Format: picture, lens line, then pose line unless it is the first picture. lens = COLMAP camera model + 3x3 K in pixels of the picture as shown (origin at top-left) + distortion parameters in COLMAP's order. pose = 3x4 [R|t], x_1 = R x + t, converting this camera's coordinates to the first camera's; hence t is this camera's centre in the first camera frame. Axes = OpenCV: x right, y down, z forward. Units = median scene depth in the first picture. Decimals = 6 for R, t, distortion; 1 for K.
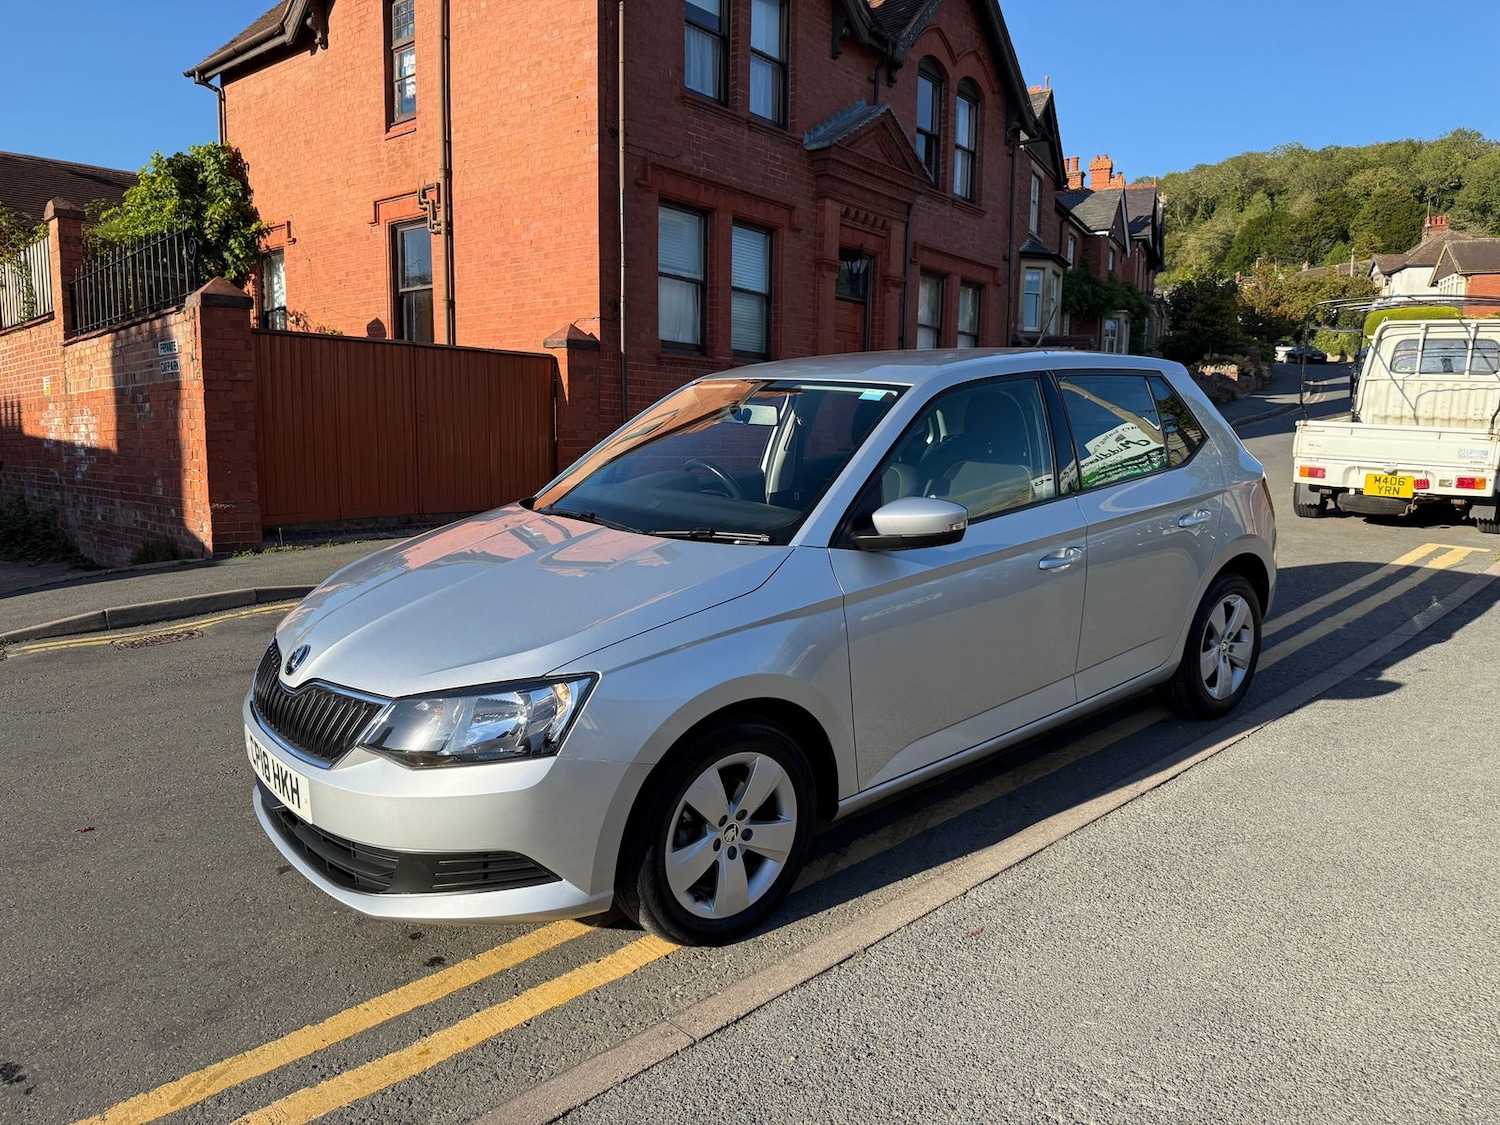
lens RADIAL K [[1061.8, 0, 759.6], [0, 1061.8, 597.9], [0, 0, 1]] dist [0.062057, -0.083312]
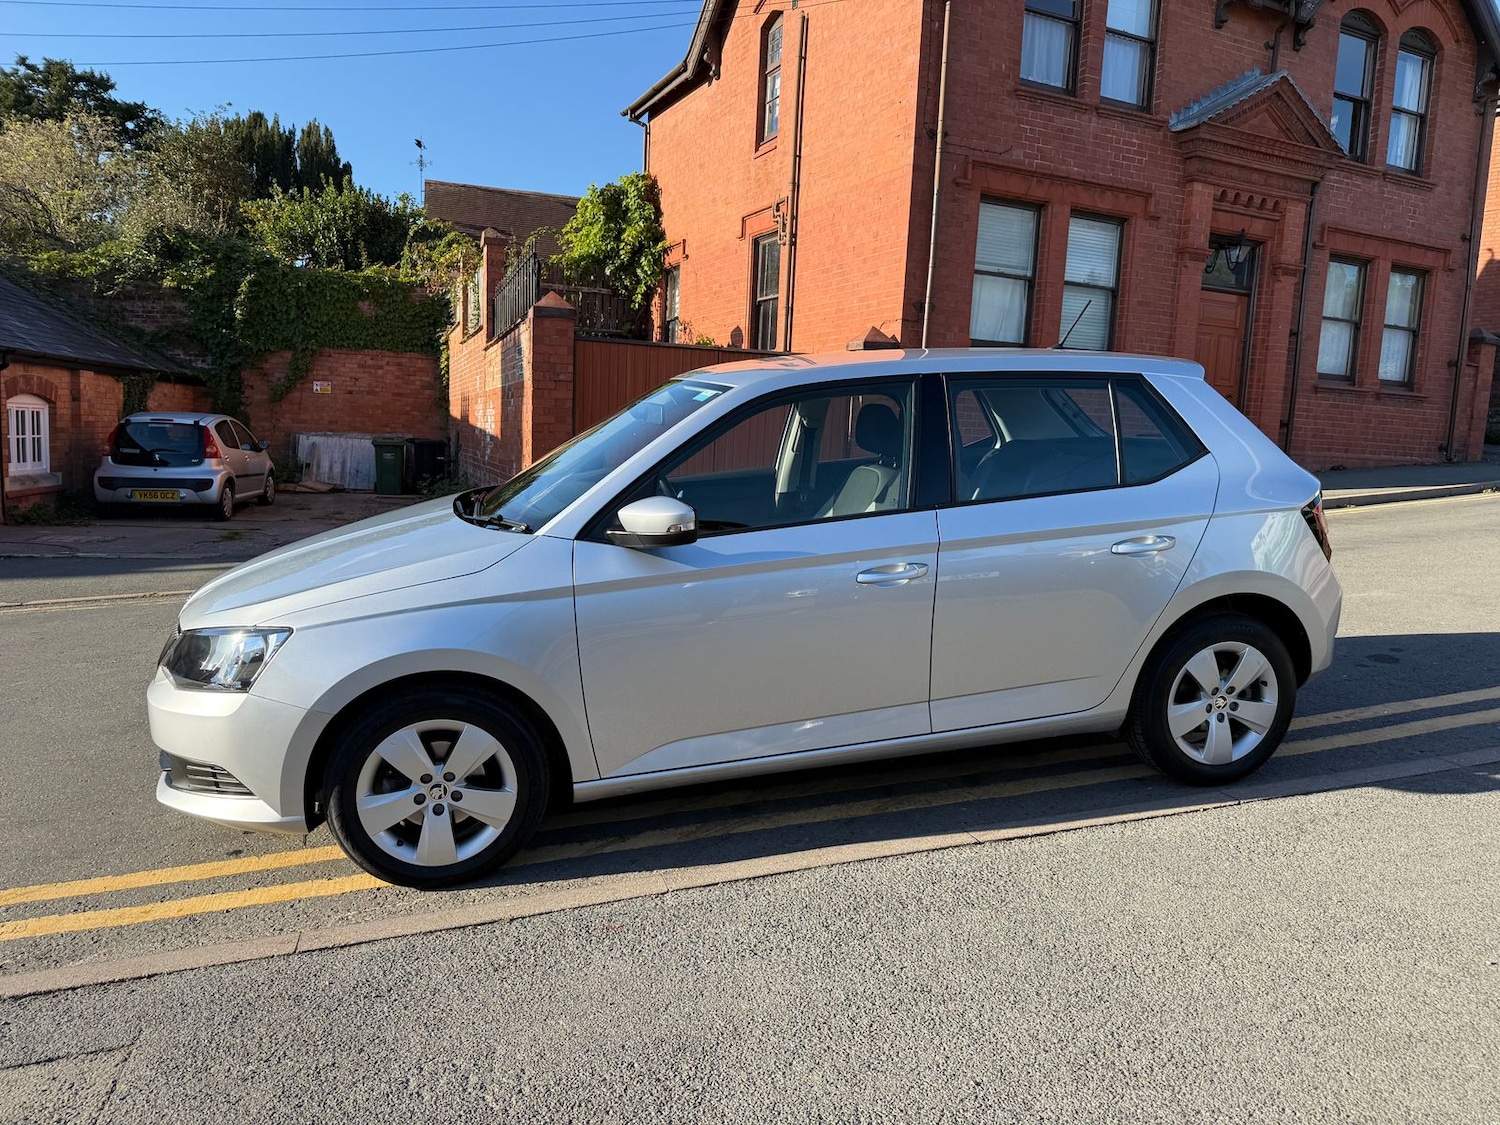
lens RADIAL K [[1060.6, 0, 751.0], [0, 1060.6, 594.6], [0, 0, 1]] dist [0.065948, -0.087269]
pose [[0.908339, 0.087197, -0.409043, 0.128171], [-0.088955, 0.995926, 0.014769, -0.004821], [0.408664, 0.022971, 0.912396, 0.023764]]
